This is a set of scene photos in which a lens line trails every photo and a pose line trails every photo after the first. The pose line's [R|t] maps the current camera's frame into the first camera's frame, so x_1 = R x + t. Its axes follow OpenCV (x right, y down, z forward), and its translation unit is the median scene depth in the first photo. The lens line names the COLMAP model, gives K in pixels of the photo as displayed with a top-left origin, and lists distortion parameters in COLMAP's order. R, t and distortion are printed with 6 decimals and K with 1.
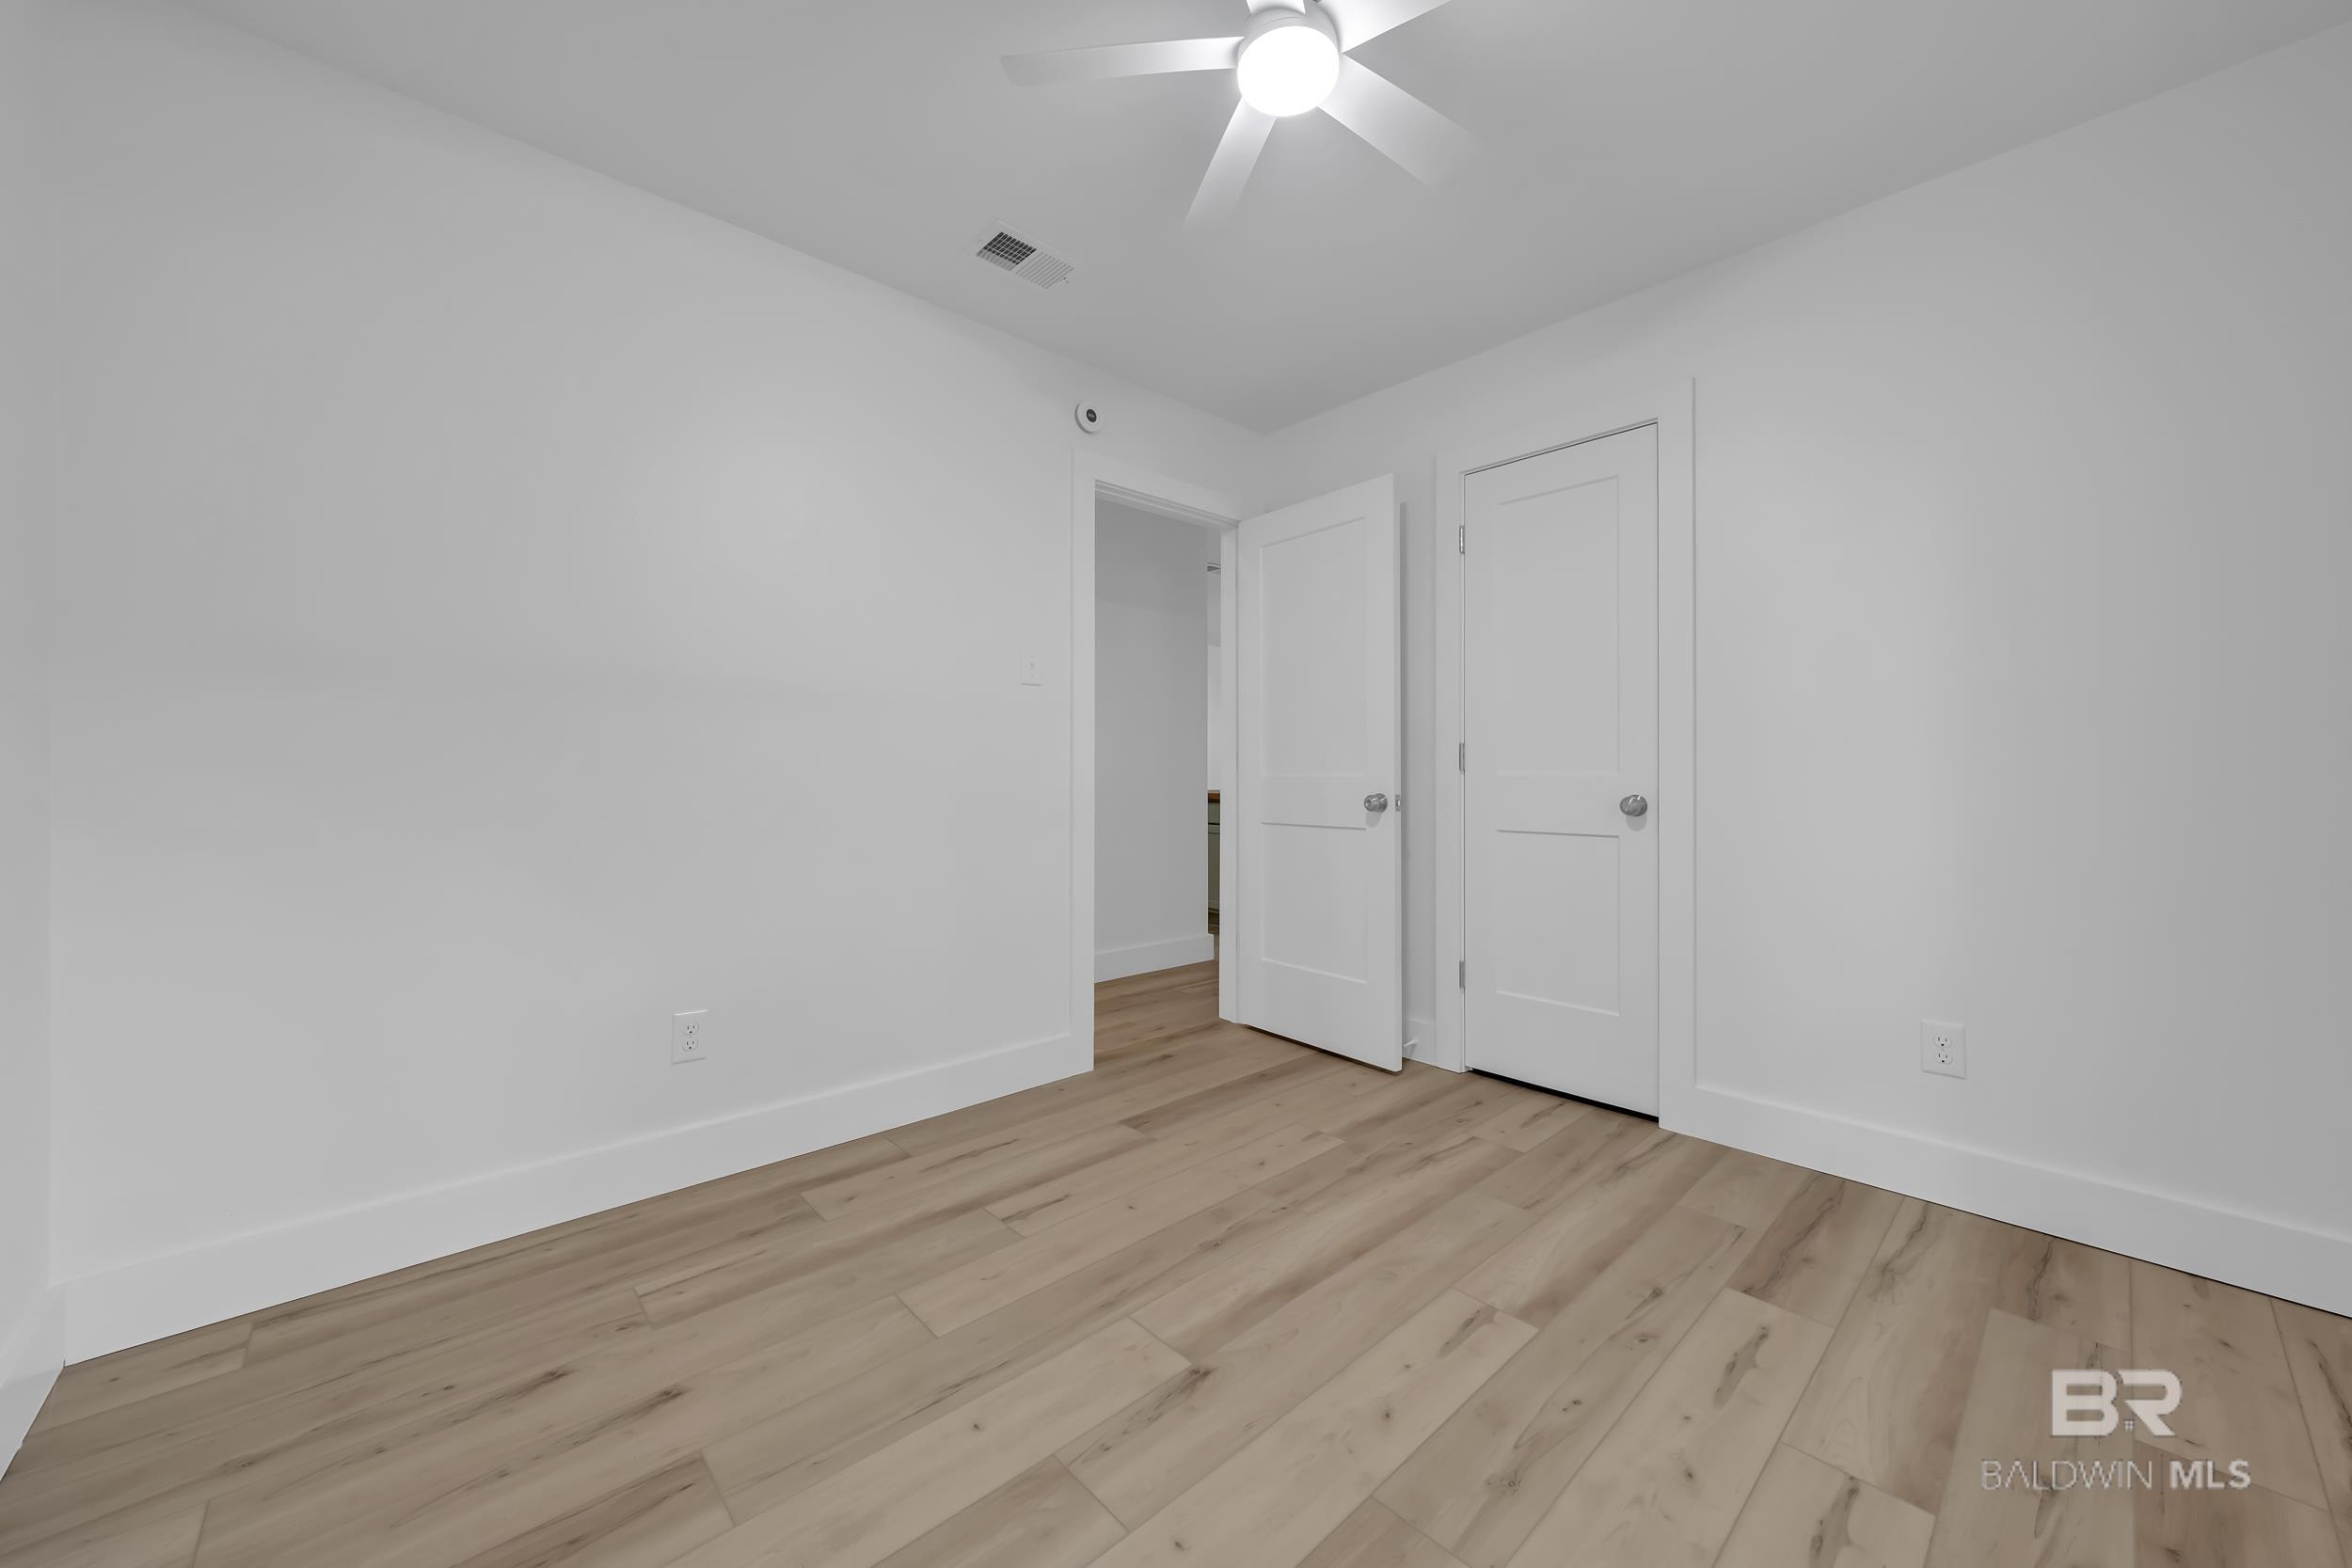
lens RADIAL K [[826.7, 0, 1188.9], [0, 826.7, 780.7], [0, 0, 1]] dist [-0.001279, -0.000088]
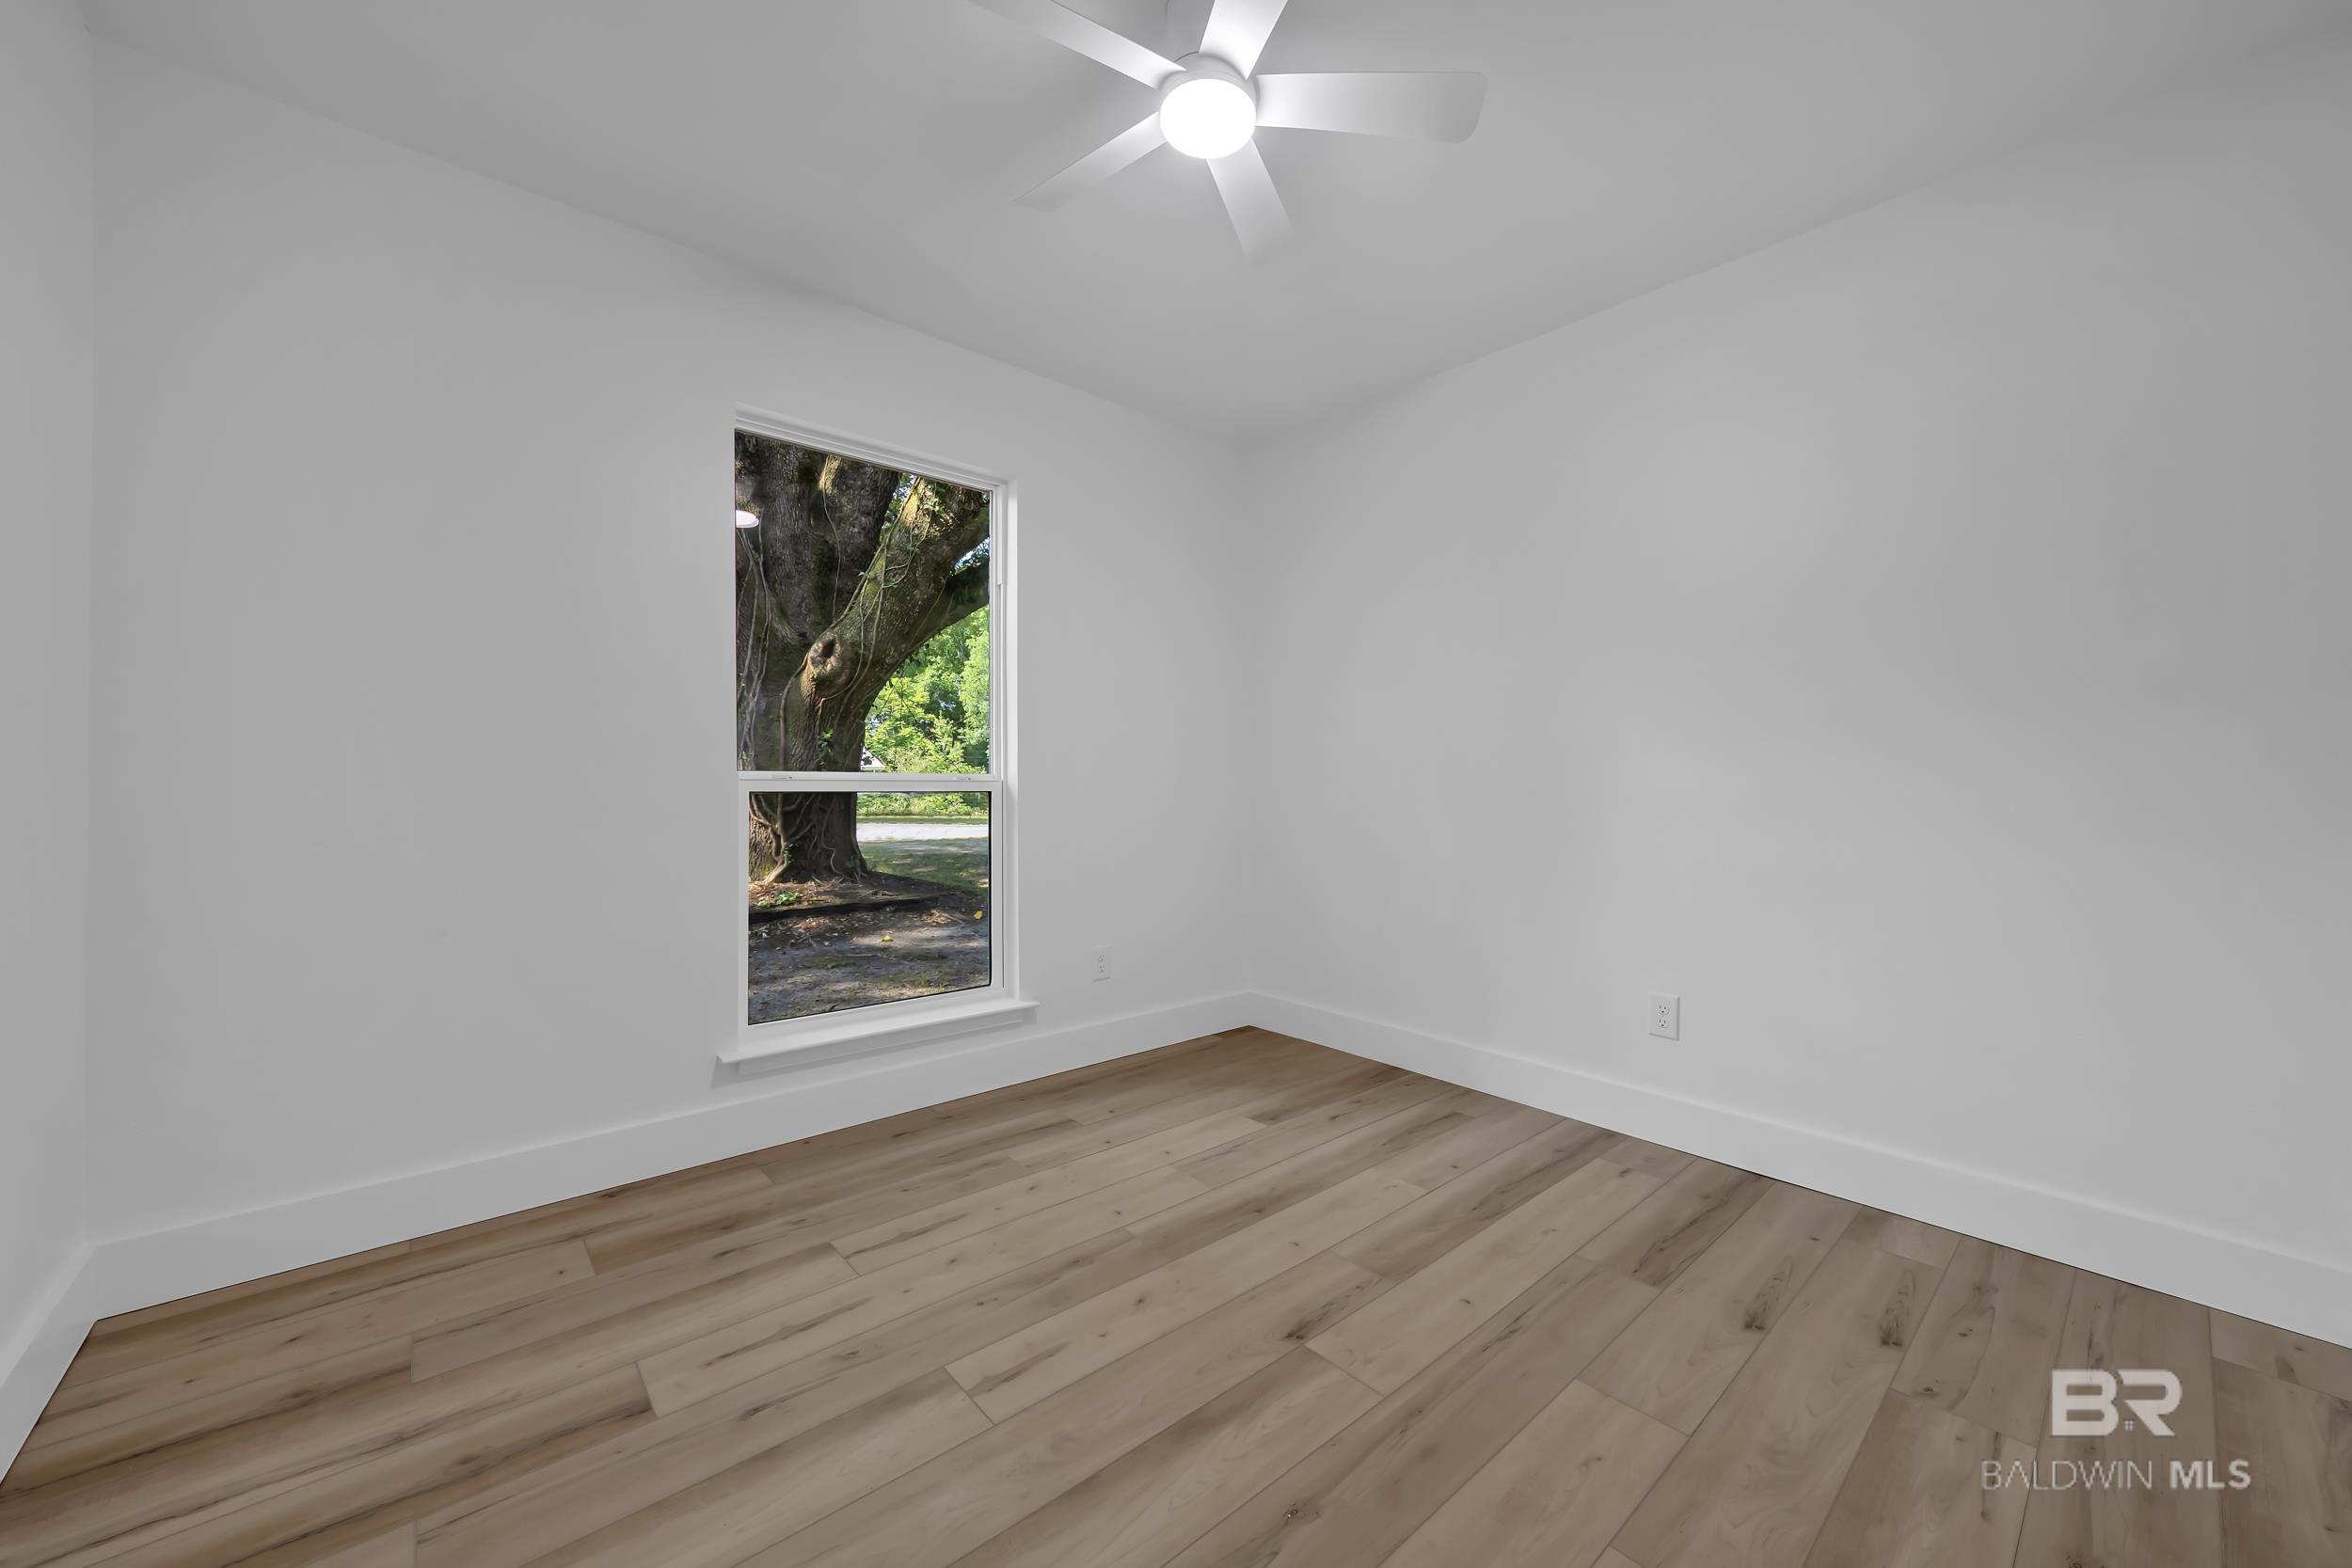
lens RADIAL K [[826.7, 0, 1188.9], [0, 826.7, 780.7], [0, 0, 1]] dist [-0.001279, -0.000088]
pose [[-0.999586, -0.004229, 0.028450, 0.114441], [-0.004116, 0.999983, 0.004028, -0.018191], [-0.028466, 0.003910, -0.999587, 1.897988]]
